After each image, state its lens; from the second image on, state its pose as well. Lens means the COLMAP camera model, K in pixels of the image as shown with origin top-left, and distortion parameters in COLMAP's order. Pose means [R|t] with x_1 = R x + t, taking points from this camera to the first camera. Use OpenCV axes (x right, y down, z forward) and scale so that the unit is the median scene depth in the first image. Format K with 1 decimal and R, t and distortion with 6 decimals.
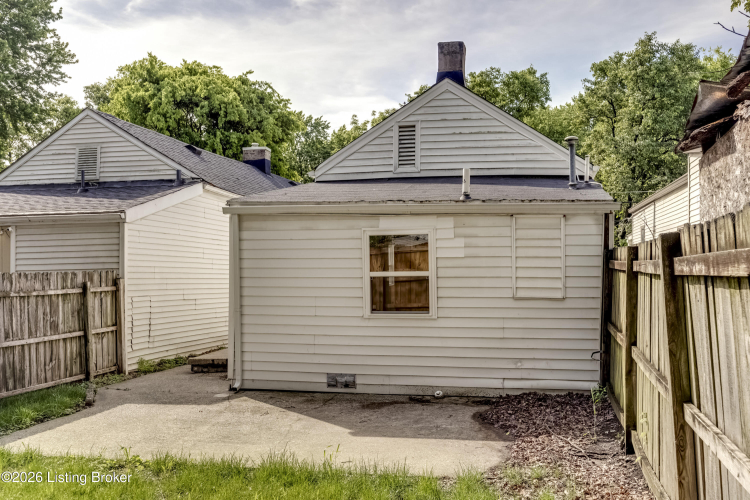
lens RADIAL K [[696.9, 0, 373.4], [0, 696.9, 271.4], [0, 0, 1]] dist [-0.005000, 0.003333]
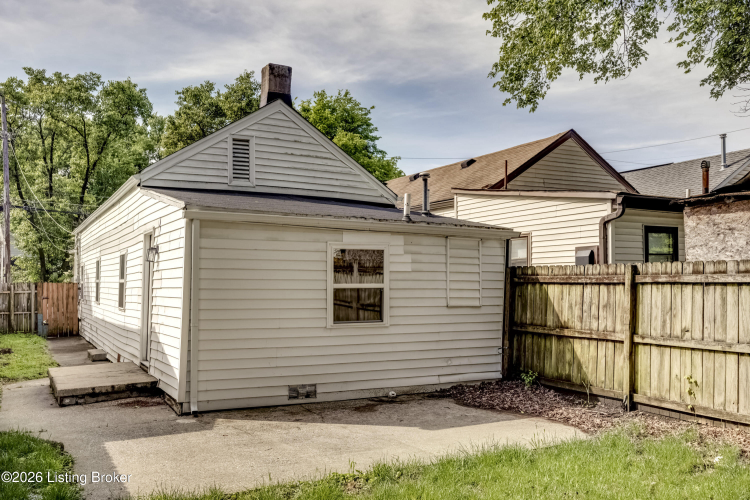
lens RADIAL K [[700.1, 0, 375.7], [0, 700.1, 284.8], [0, 0, 1]] dist [-0.008271, 0.010575]
pose [[0.763818, 0.007075, 0.645393, -0.549965], [-0.000160, 0.999942, -0.010771, 0.011667], [-0.645432, 0.008124, 0.763774, 0.139134]]
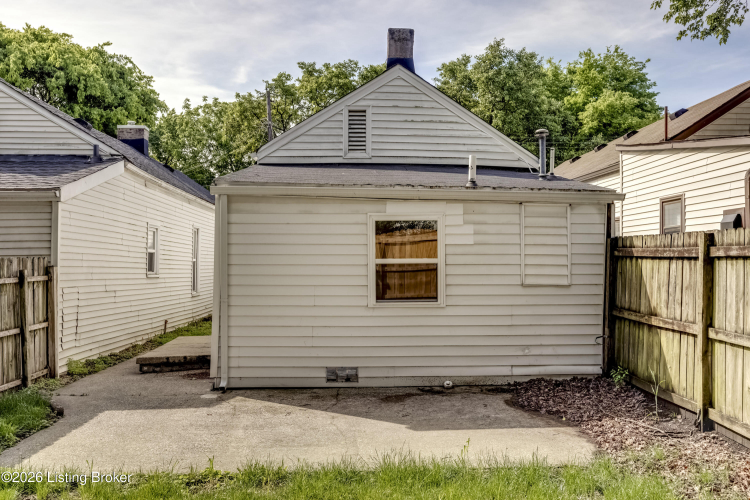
lens RADIAL K [[707.4, 0, 375.0], [0, 707.4, 250.0], [0, 0, 1]] dist [-0.001164, -0.001423]
pose [[0.965164, 0.008056, 0.261521, -0.225651], [-0.002573, 0.999770, -0.021301, 0.008108], [-0.261632, 0.019886, 0.964963, 0.056806]]
